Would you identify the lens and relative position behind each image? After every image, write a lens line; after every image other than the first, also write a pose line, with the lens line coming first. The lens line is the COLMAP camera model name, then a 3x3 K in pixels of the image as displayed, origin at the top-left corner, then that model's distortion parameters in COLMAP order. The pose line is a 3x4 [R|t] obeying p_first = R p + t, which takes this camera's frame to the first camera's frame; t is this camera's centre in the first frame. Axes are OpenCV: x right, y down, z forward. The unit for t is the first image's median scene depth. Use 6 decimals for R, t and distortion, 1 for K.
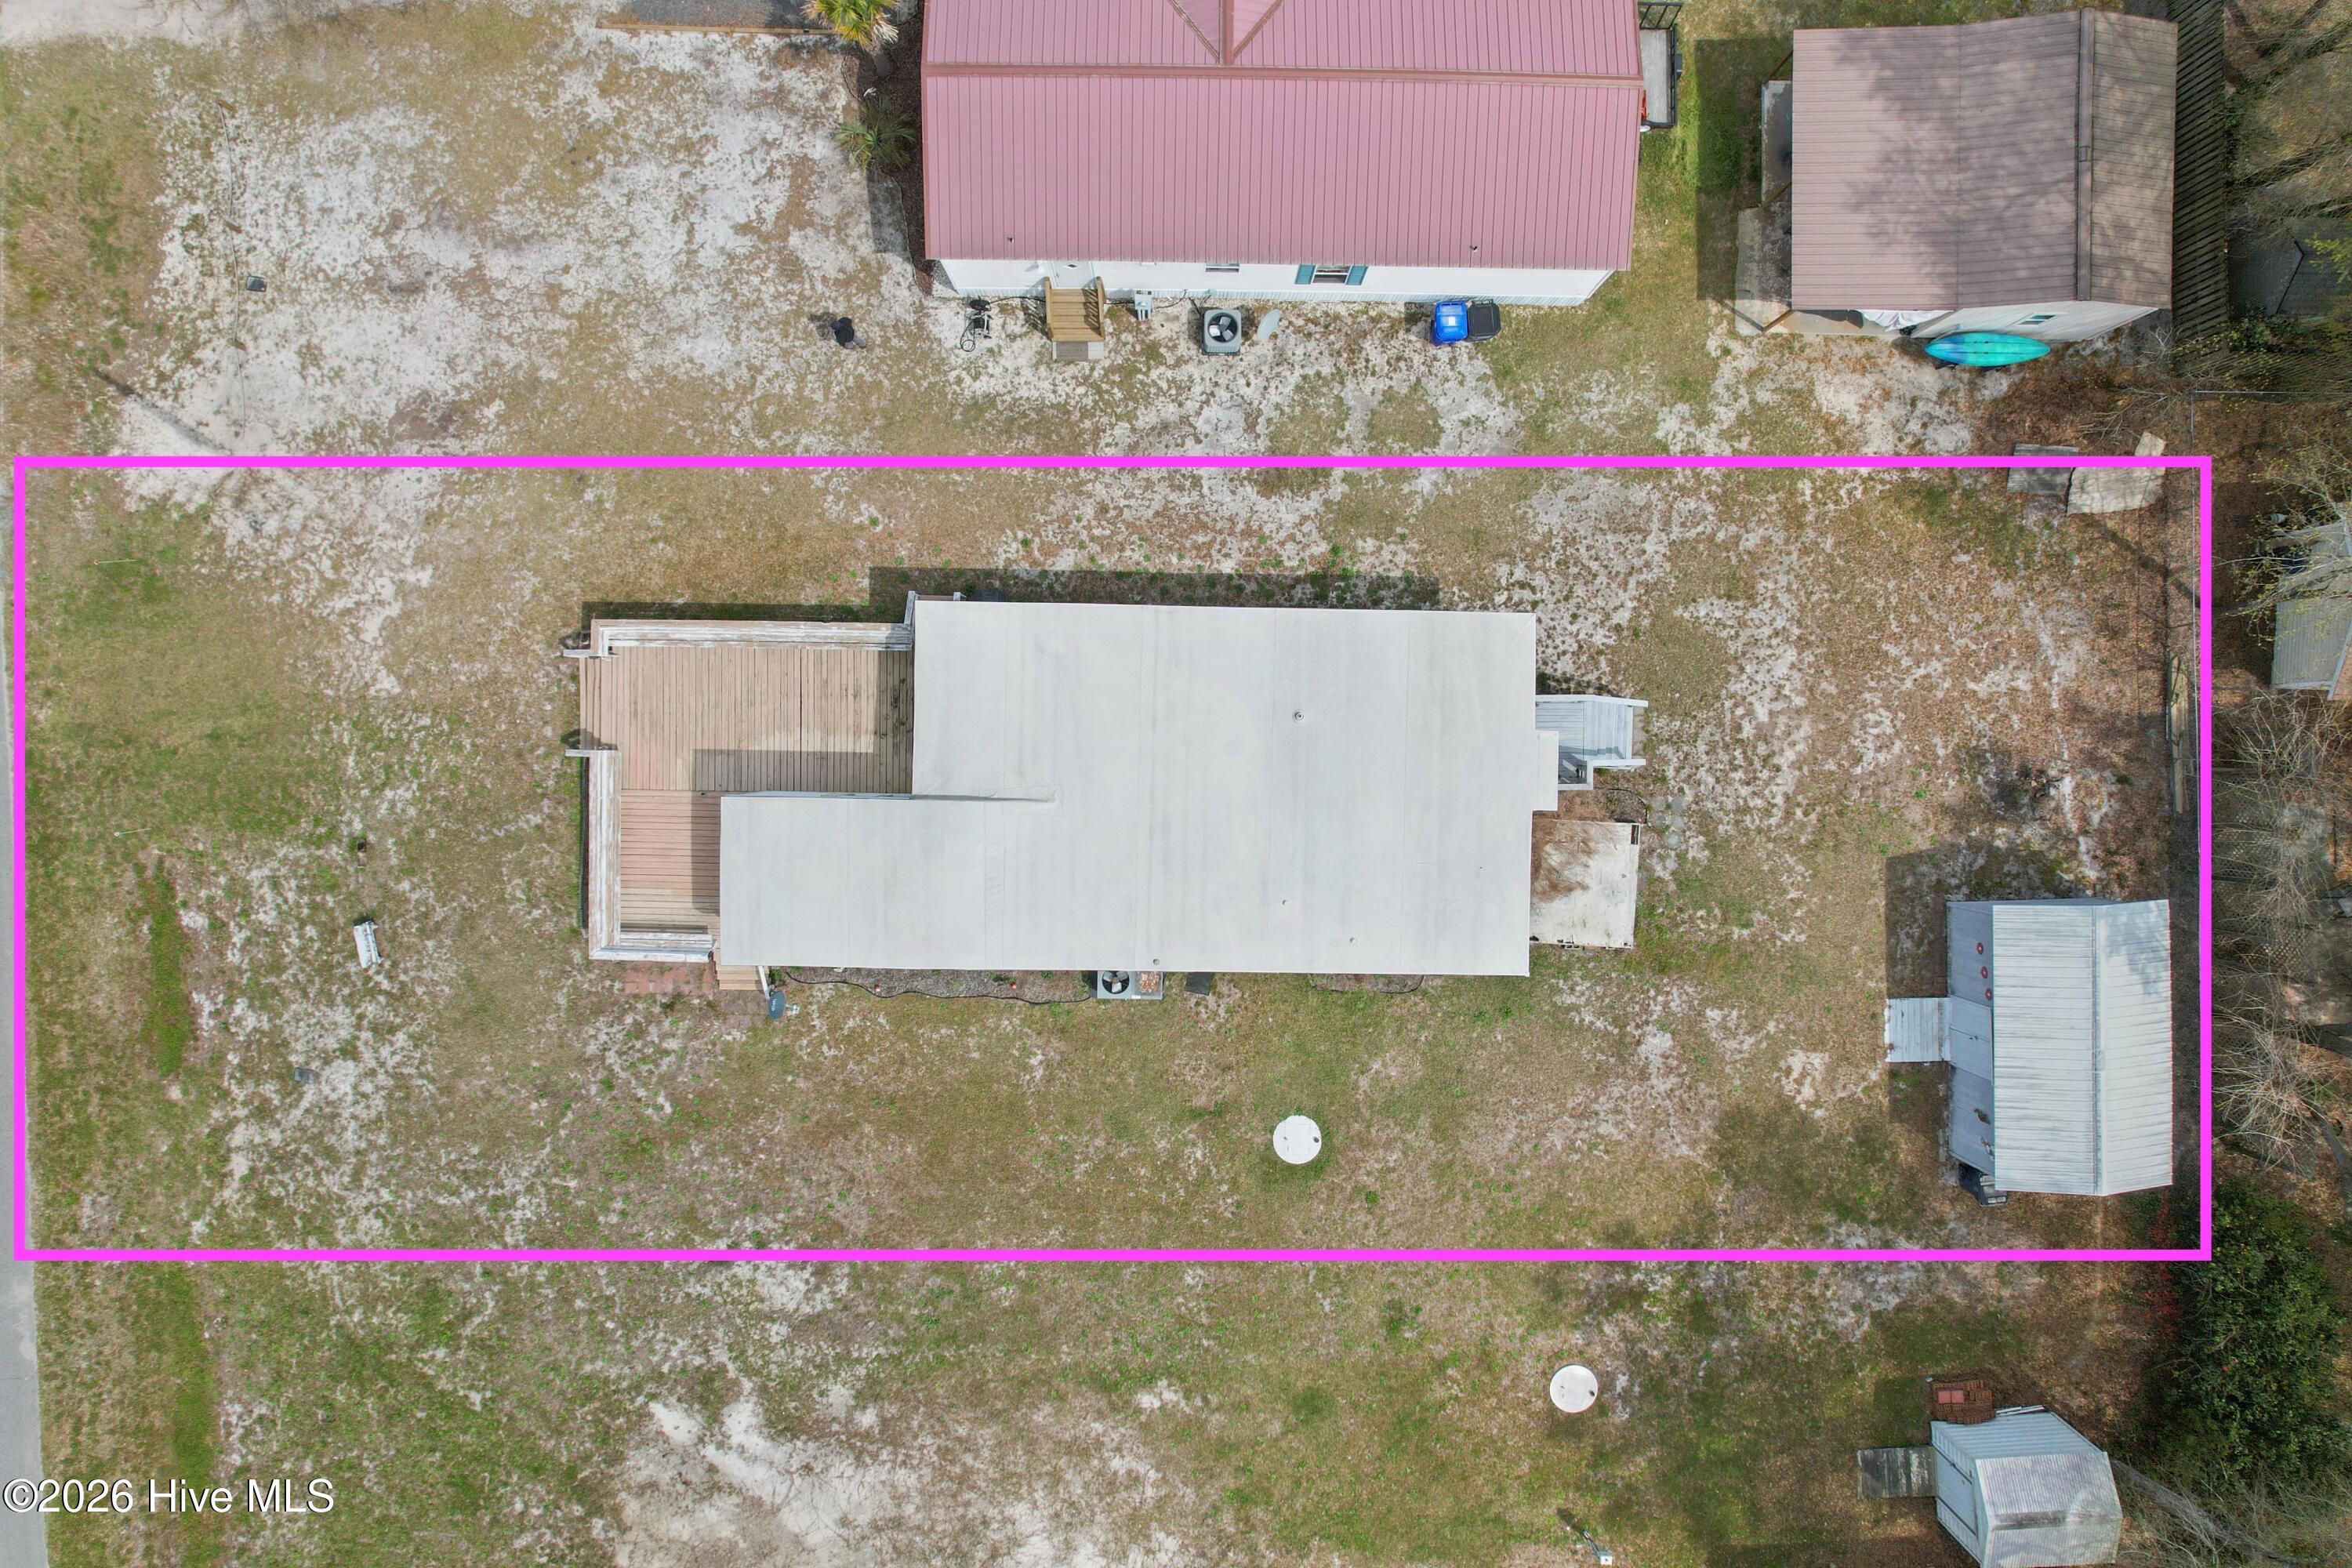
lens RADIAL K [[1514.9, 0, 1176.0], [0, 1514.9, 784.0], [0, 0, 1]] dist [-0.089271, 0.089305]
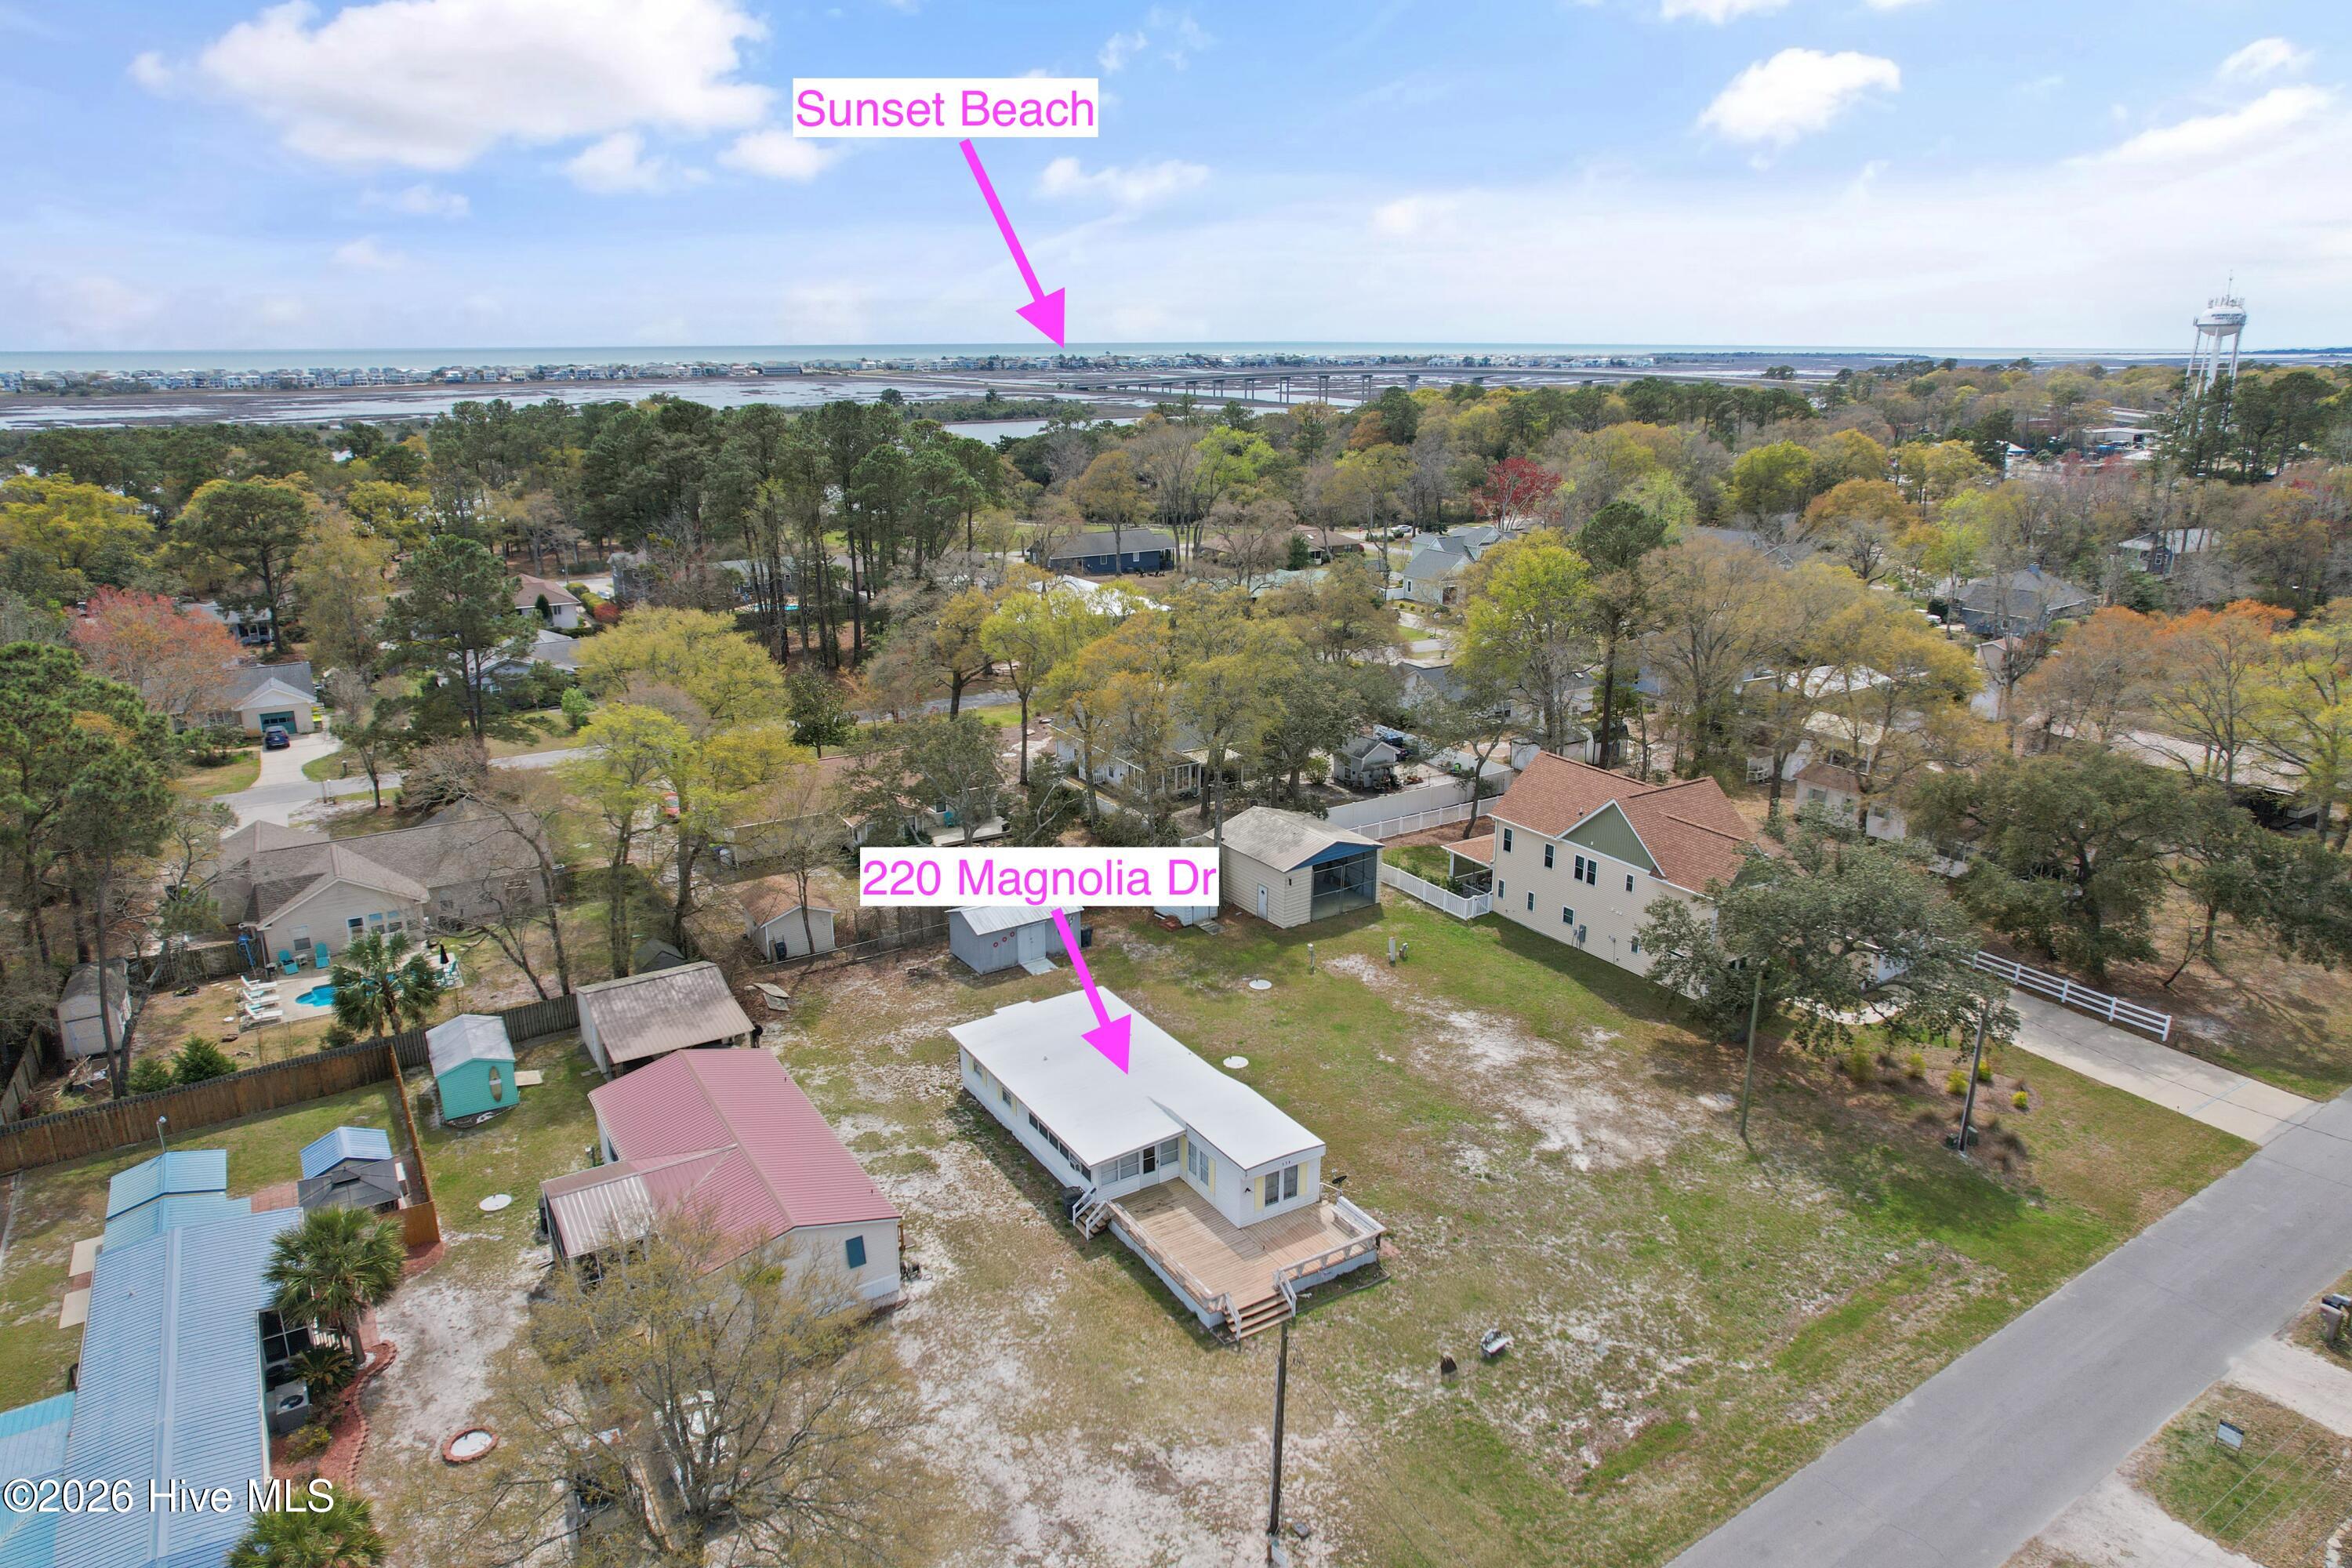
lens RADIAL K [[1496.3, 0, 1185.4], [0, 1496.3, 782.8], [0, 0, 1]] dist [-0.079002, 0.073909]
pose [[-0.539417, -0.247697, 0.804783, -1.351850], [0.841896, -0.176233, 0.510052, -0.742767], [0.015492, 0.952674, 0.303598, 0.062437]]
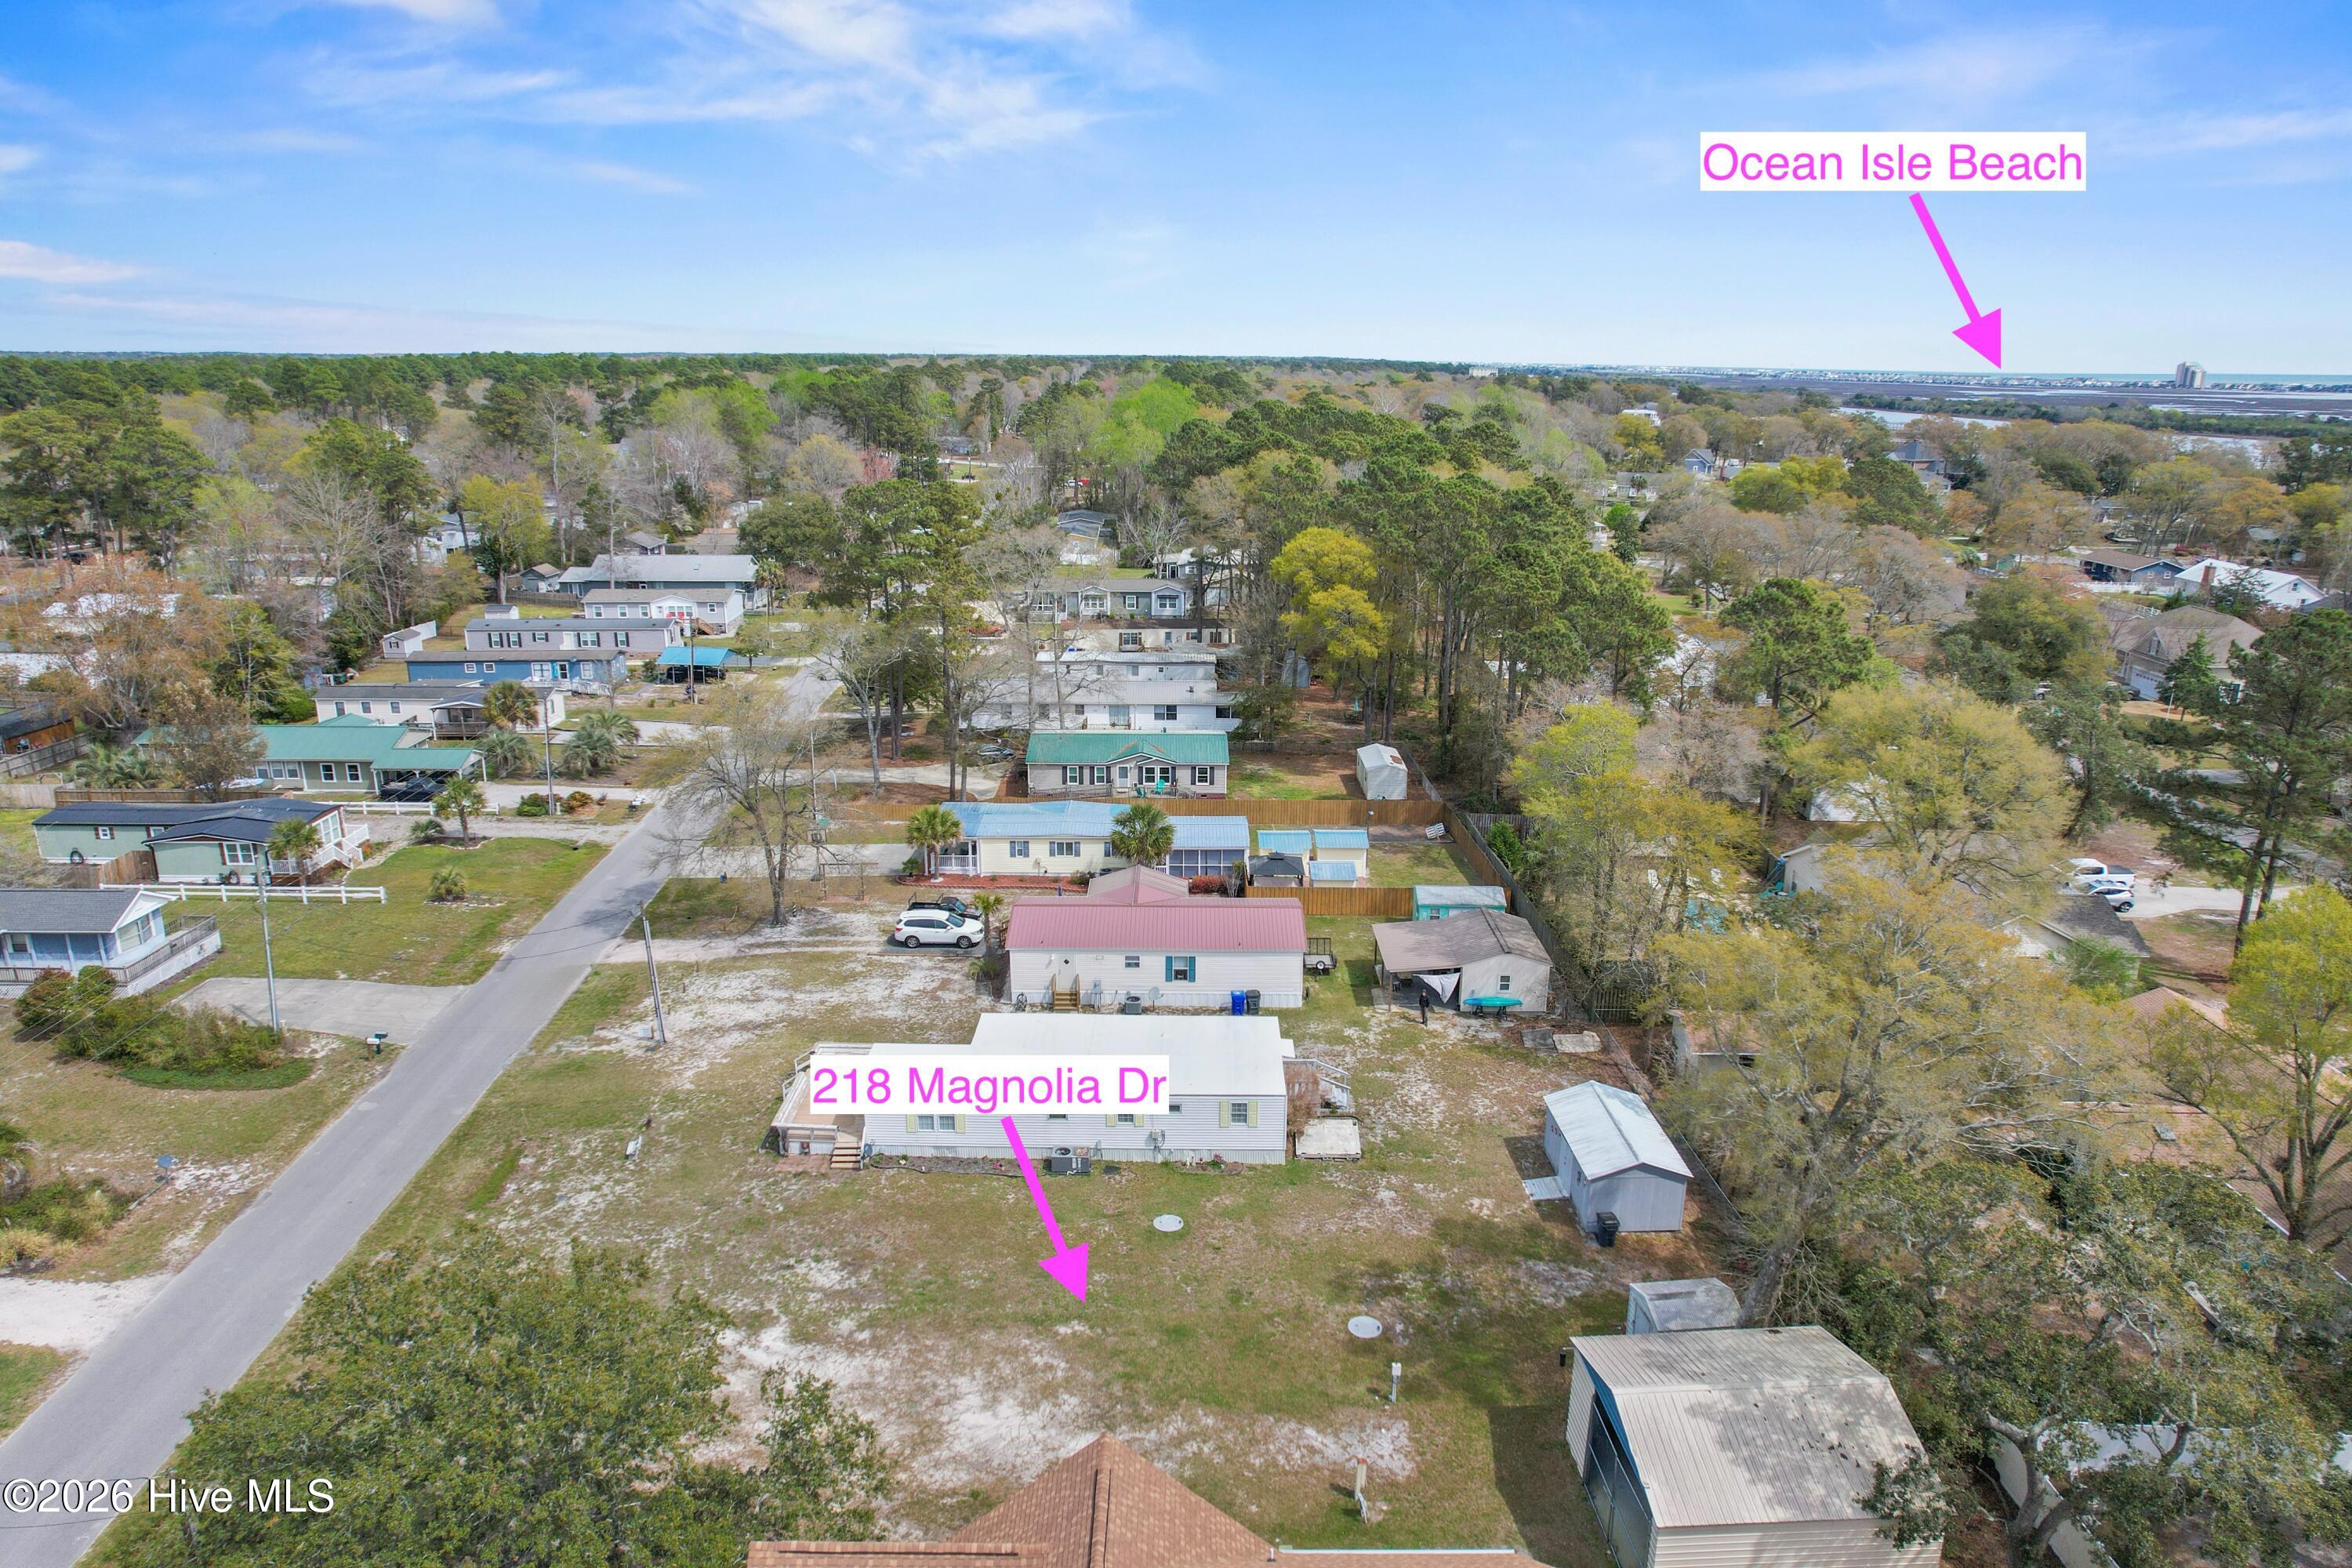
lens RADIAL K [[1496.3, 0, 1185.4], [0, 1496.3, 782.8], [0, 0, 1]] dist [-0.079002, 0.073909]
pose [[0.999961, -0.002385, 0.008533, 0.085970], [0.008859, 0.255804, -0.966688, 1.641266], [0.000122, 0.966726, 0.255815, 0.141334]]
